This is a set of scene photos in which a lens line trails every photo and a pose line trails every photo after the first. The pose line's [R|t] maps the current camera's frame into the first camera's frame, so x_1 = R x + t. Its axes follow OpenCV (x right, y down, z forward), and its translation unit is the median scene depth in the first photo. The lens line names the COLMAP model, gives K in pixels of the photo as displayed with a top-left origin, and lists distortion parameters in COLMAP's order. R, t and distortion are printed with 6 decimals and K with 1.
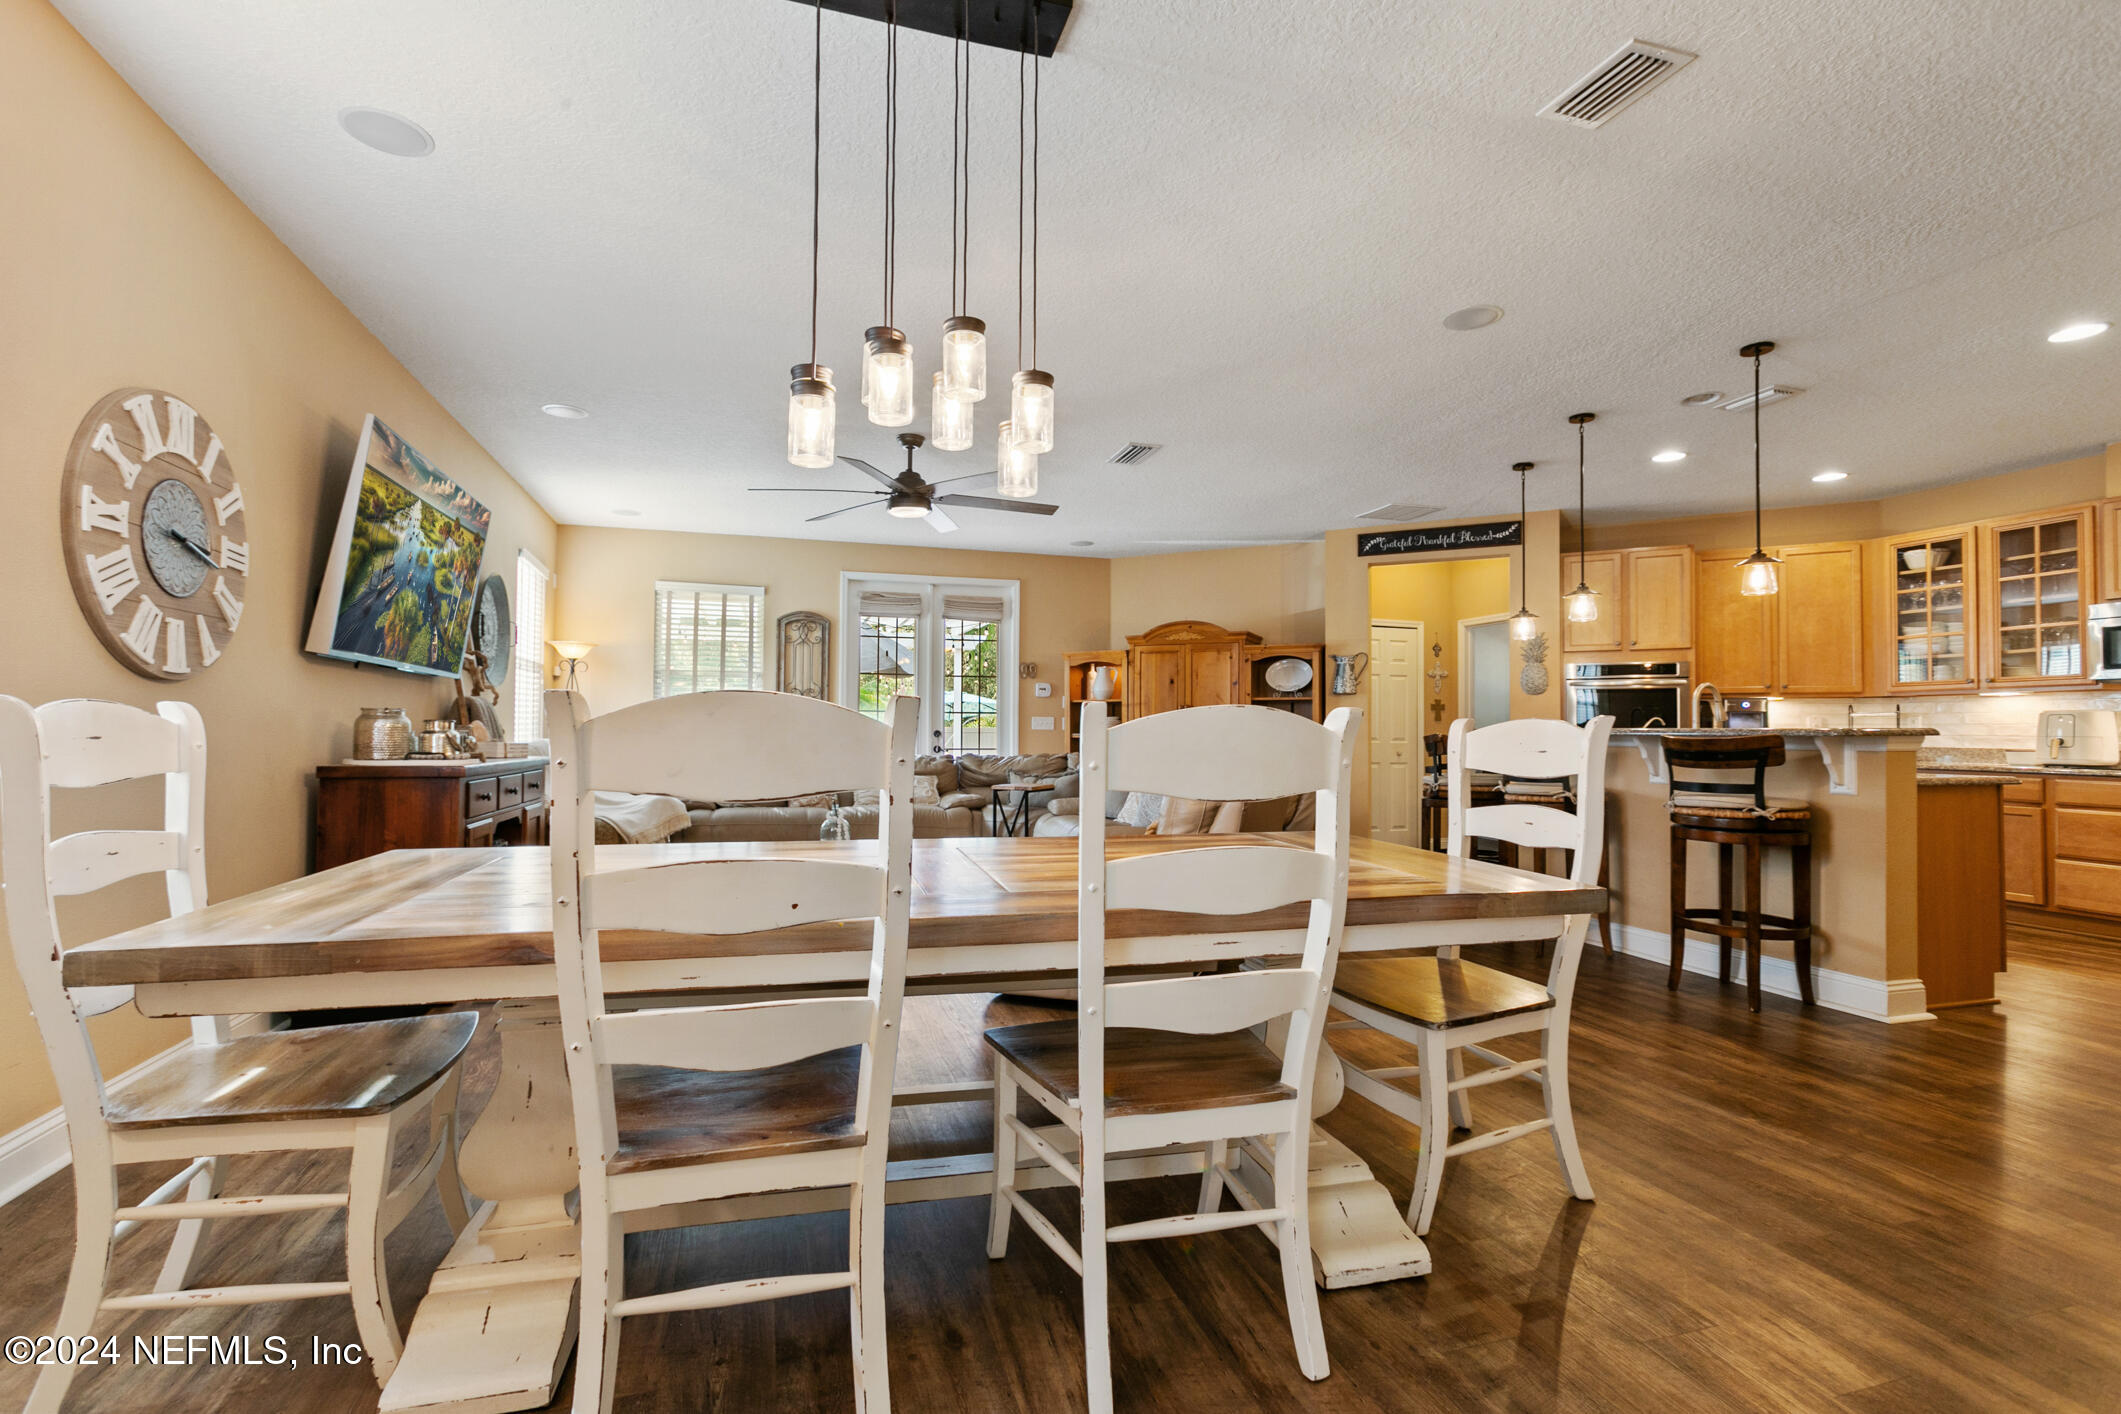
lens RADIAL K [[939.8, 0, 1060.2], [0, 939.8, 713.8], [0, 0, 1]] dist [-0.000107, 0.000488]
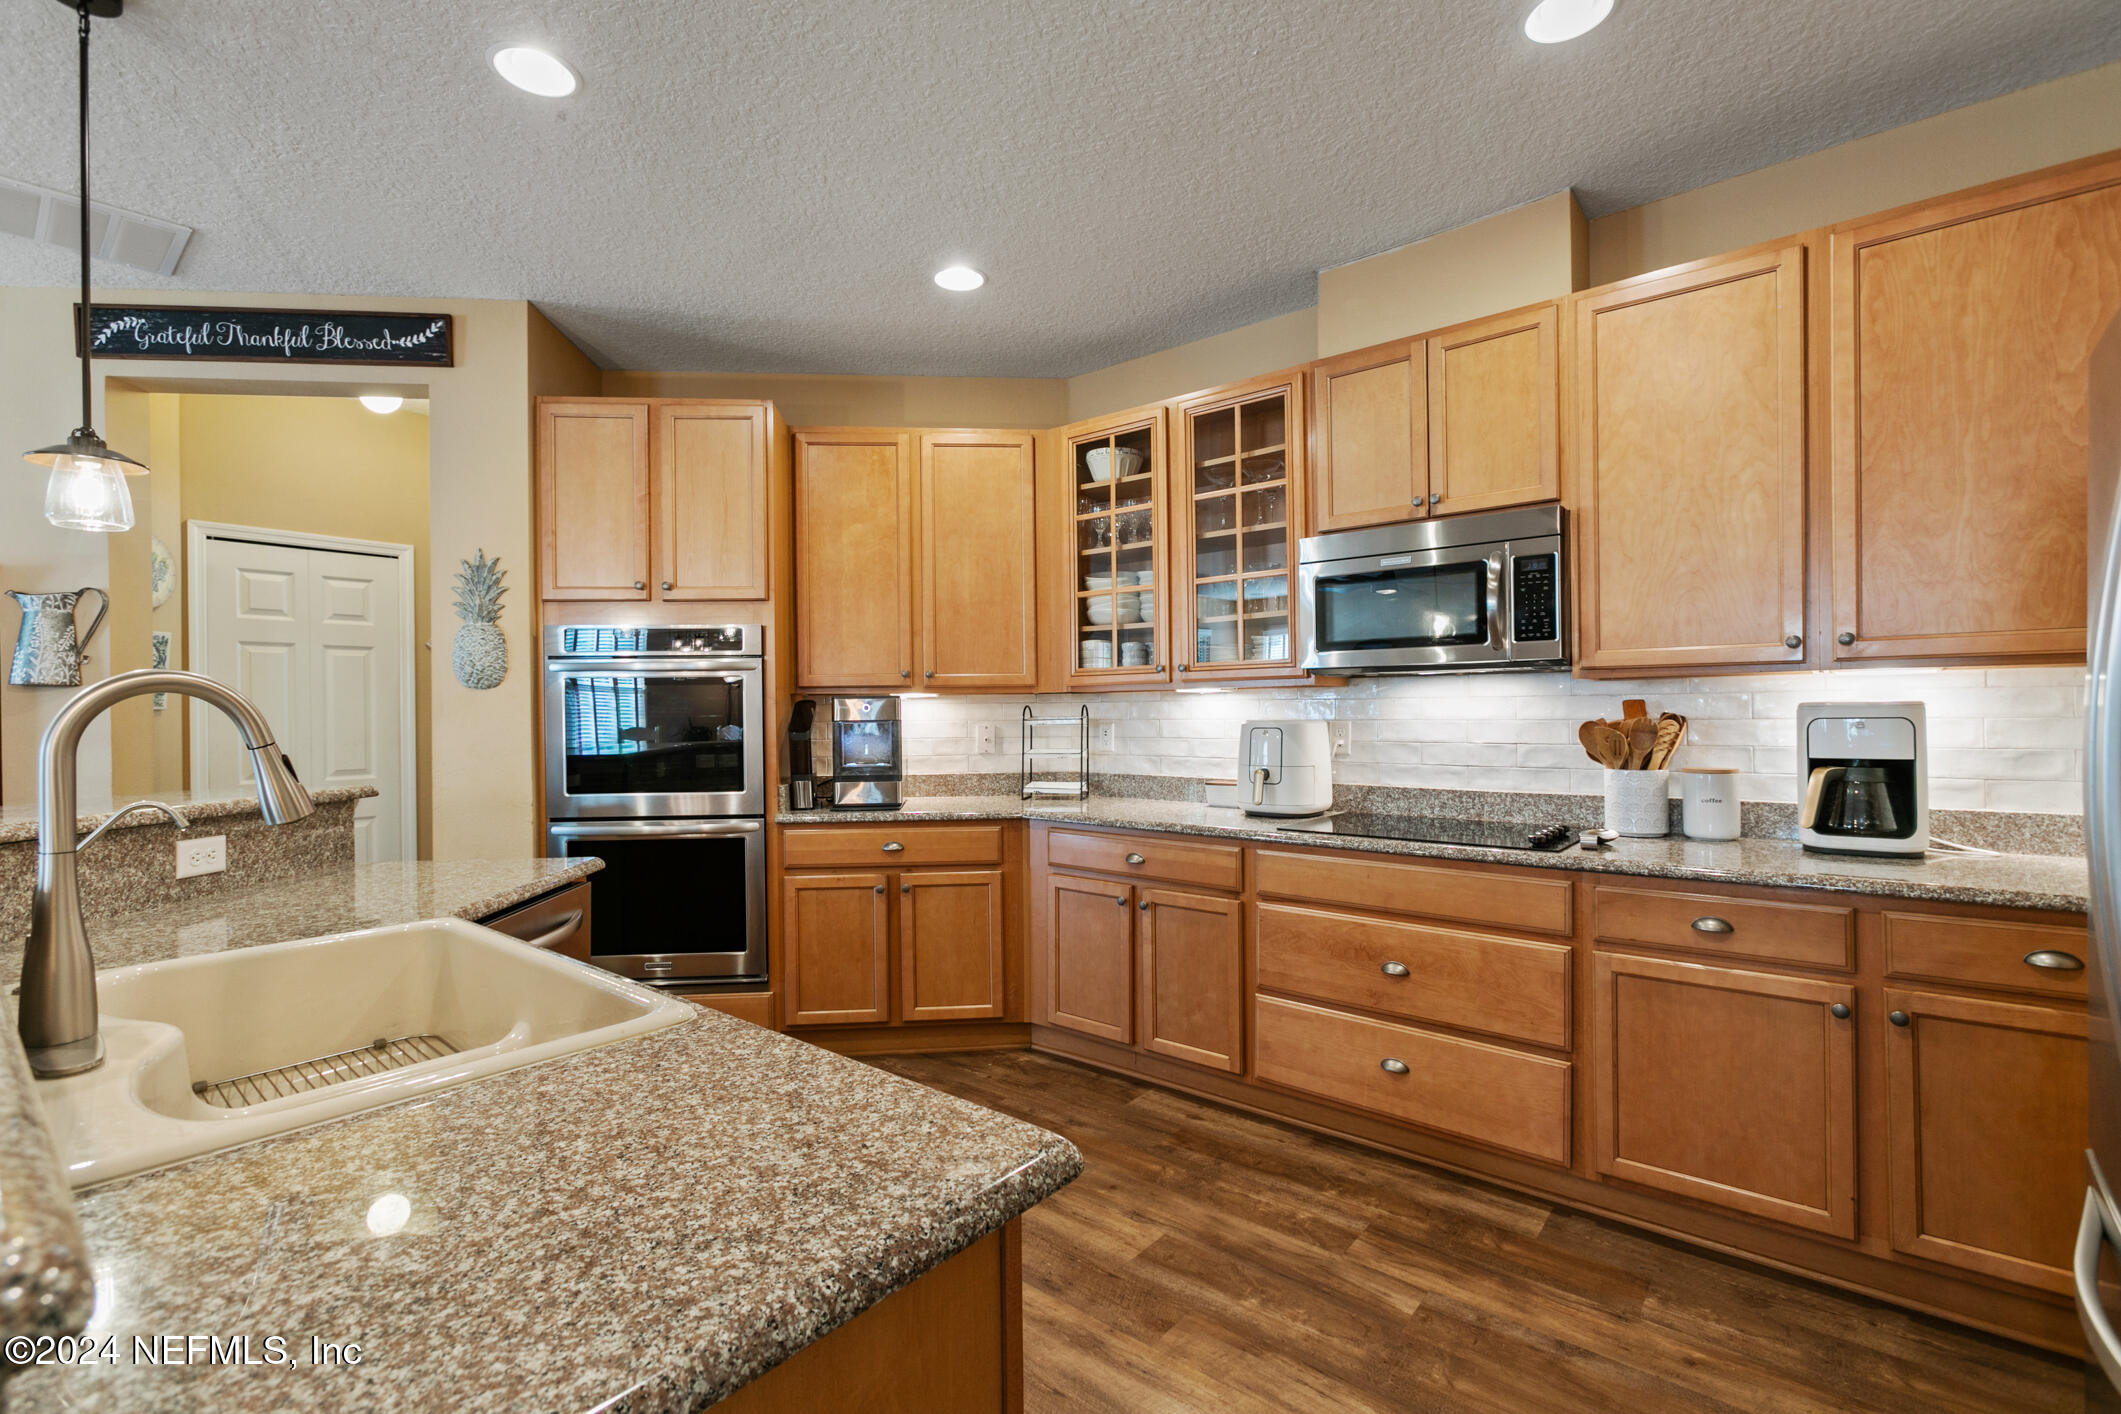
lens RADIAL K [[957.9, 0, 1060.5], [0, 957.9, 707.0], [0, 0, 1]] dist [-0.001552, 0.000304]
pose [[0.837871, -0.015374, 0.545652, 0.544832], [0.005777, 0.999797, 0.019300, -0.021192], [-0.545838, -0.013019, 0.837789, 0.491683]]
